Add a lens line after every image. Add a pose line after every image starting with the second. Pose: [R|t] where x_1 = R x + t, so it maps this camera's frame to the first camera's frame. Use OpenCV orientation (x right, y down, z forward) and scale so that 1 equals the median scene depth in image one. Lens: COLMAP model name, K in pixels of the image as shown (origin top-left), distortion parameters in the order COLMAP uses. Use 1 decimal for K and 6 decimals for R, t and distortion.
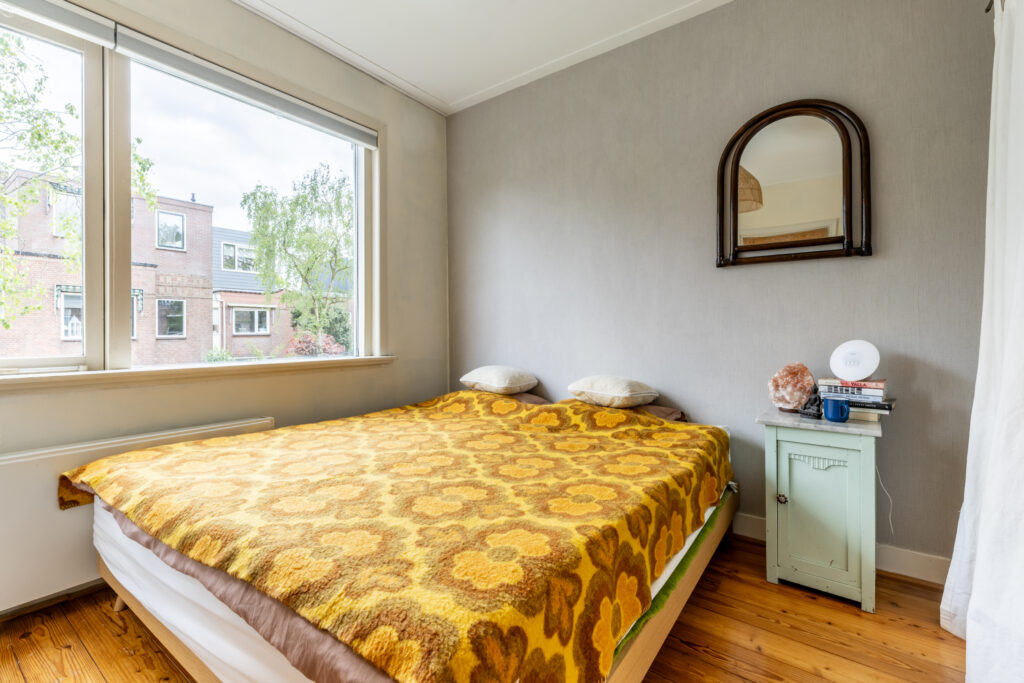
lens RADIAL K [[460.1, 0, 520.1], [0, 460.1, 337.4], [0, 0, 1]] dist [0.002678, 0.000019]
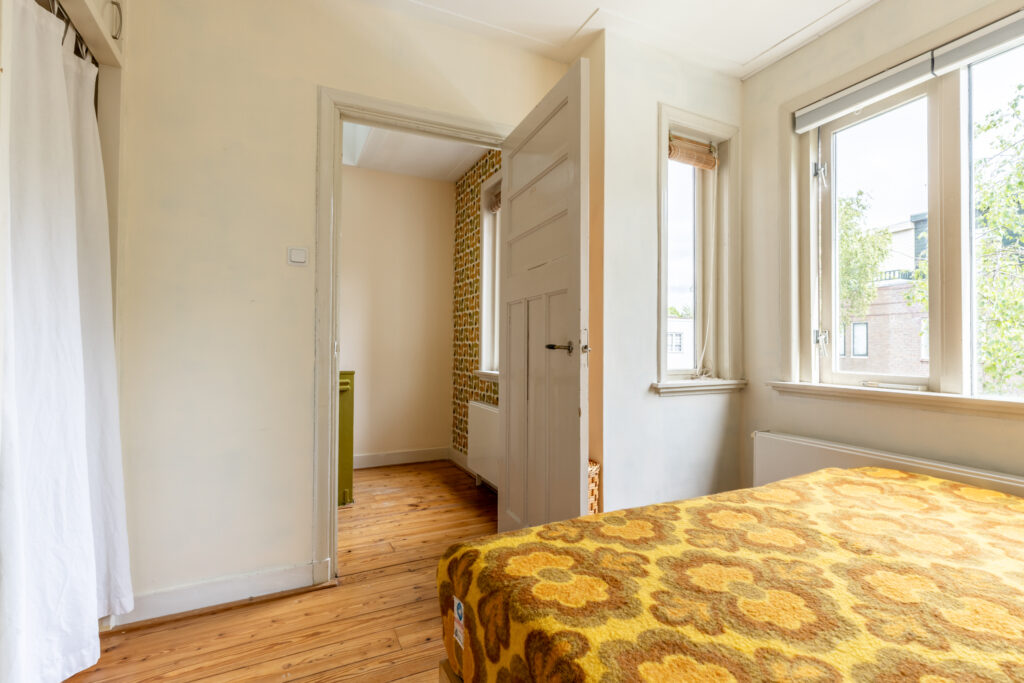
lens RADIAL K [[460.1, 0, 519.9], [0, 460.1, 343.8], [0, 0, 1]] dist [0.002678, 0.000019]
pose [[-0.472248, -0.009512, -0.881414, 0.668599], [-0.014576, 0.999889, -0.002980, -0.030278], [0.881345, 0.011440, -0.472334, 1.037264]]
